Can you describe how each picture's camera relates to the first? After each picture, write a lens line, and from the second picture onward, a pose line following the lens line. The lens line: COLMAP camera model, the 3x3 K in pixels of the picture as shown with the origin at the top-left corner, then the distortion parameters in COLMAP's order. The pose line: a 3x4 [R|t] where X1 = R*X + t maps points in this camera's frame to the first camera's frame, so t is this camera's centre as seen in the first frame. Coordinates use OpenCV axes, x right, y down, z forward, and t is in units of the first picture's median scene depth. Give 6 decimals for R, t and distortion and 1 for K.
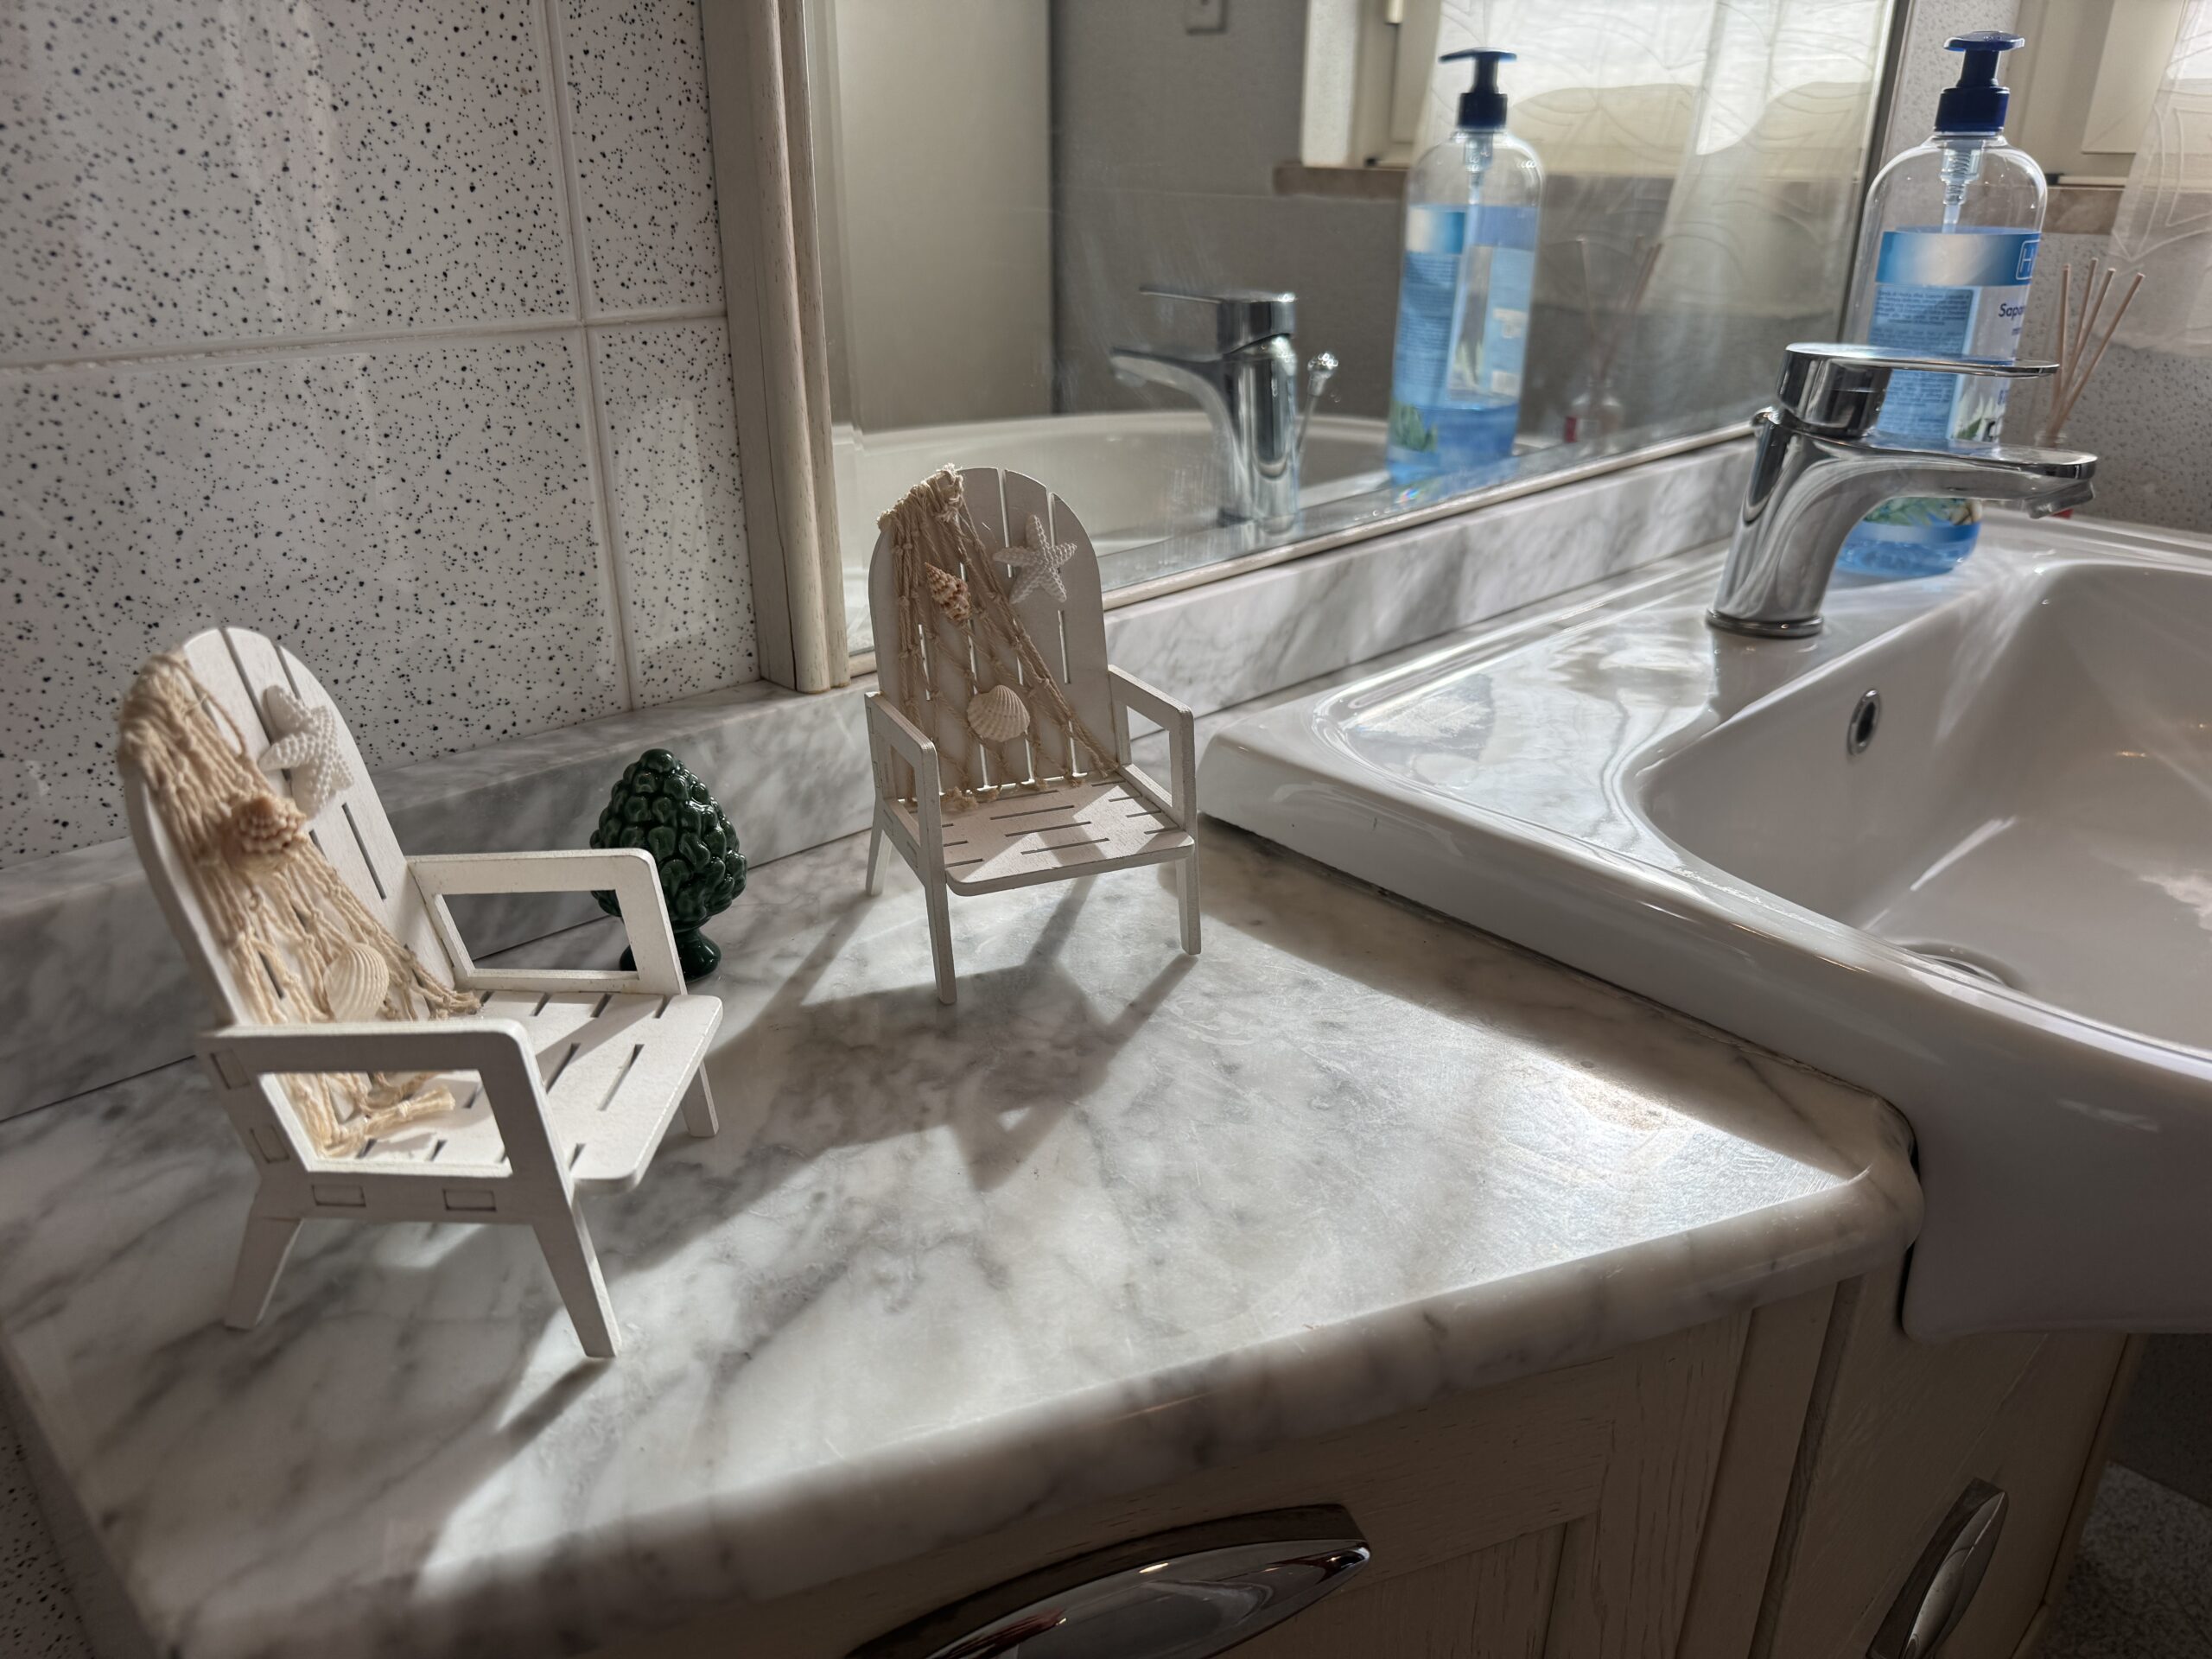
lens RADIAL K [[1558.7, 0, 1109.0], [0, 1558.7, 841.3], [0, 0, 1]] dist [0.031551, -0.038341]
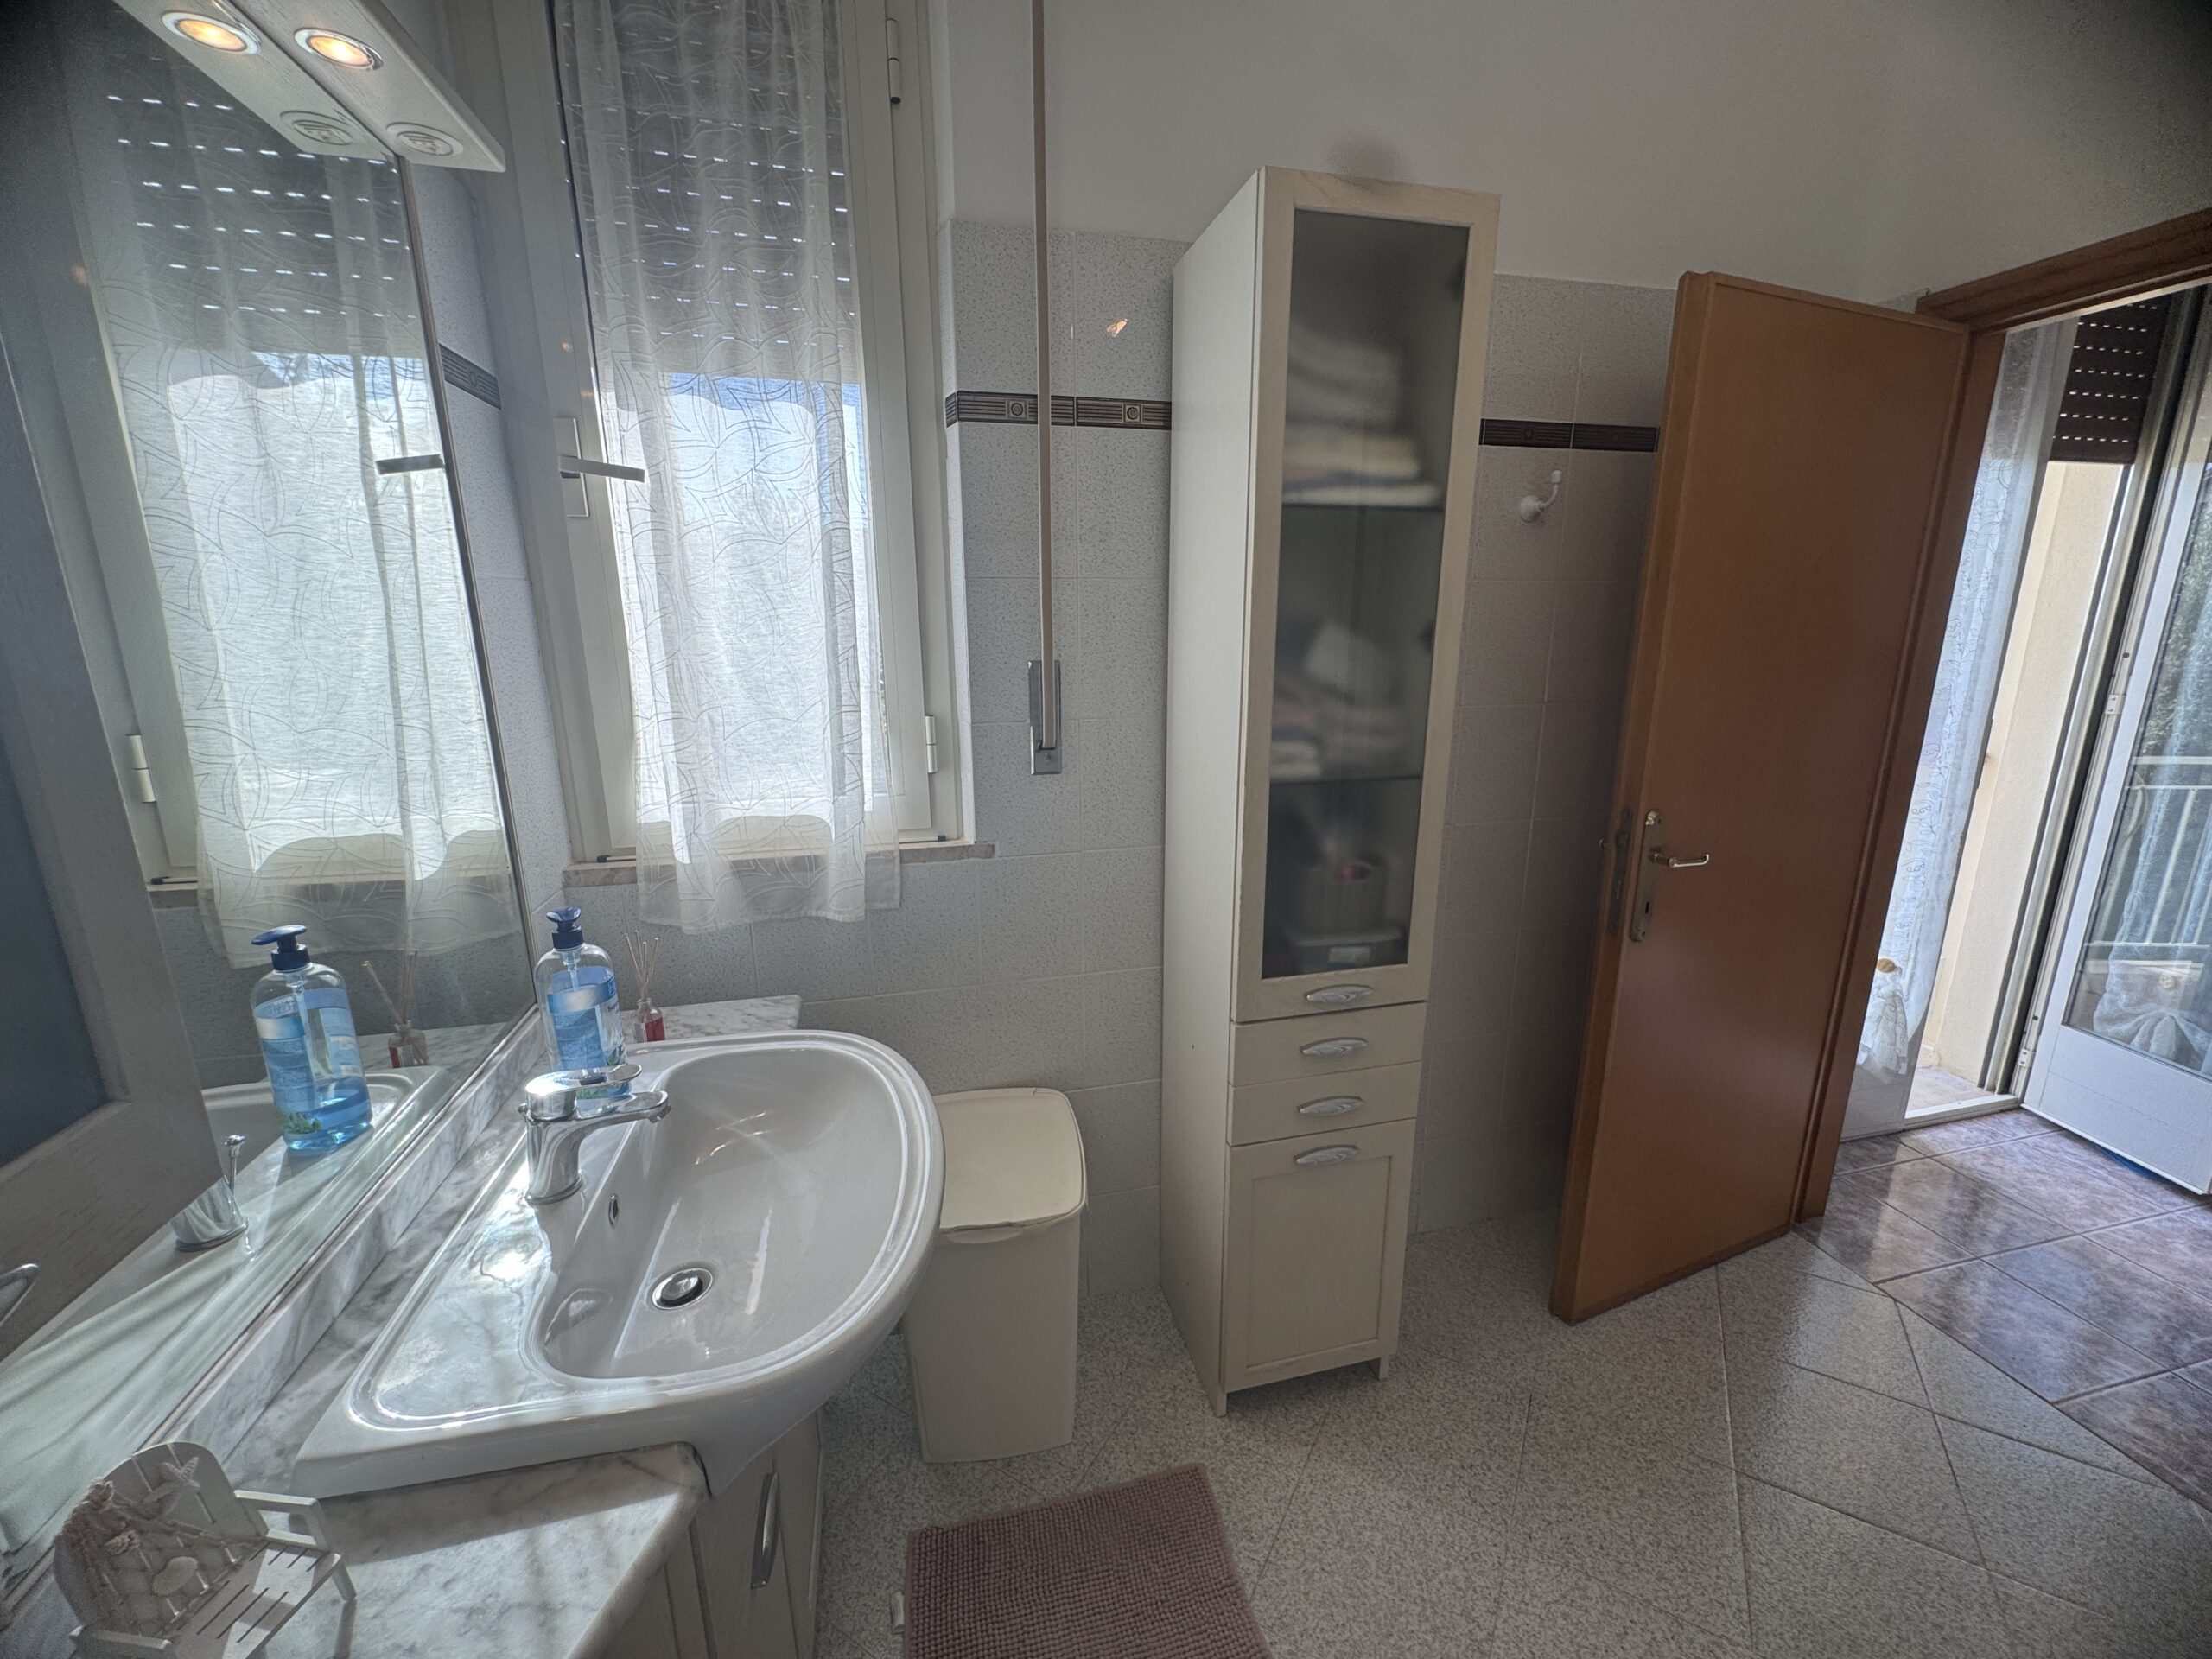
lens RADIAL K [[882.1, 0, 1106.8], [0, 882.1, 831.6], [0, 0, 1]] dist [-0.001970, -0.000063]
pose [[0.518168, -0.212332, 0.828503, -0.165145], [0.343206, 0.938901, 0.025974, -0.528804], [-0.783397, 0.270888, 0.559382, -0.670179]]
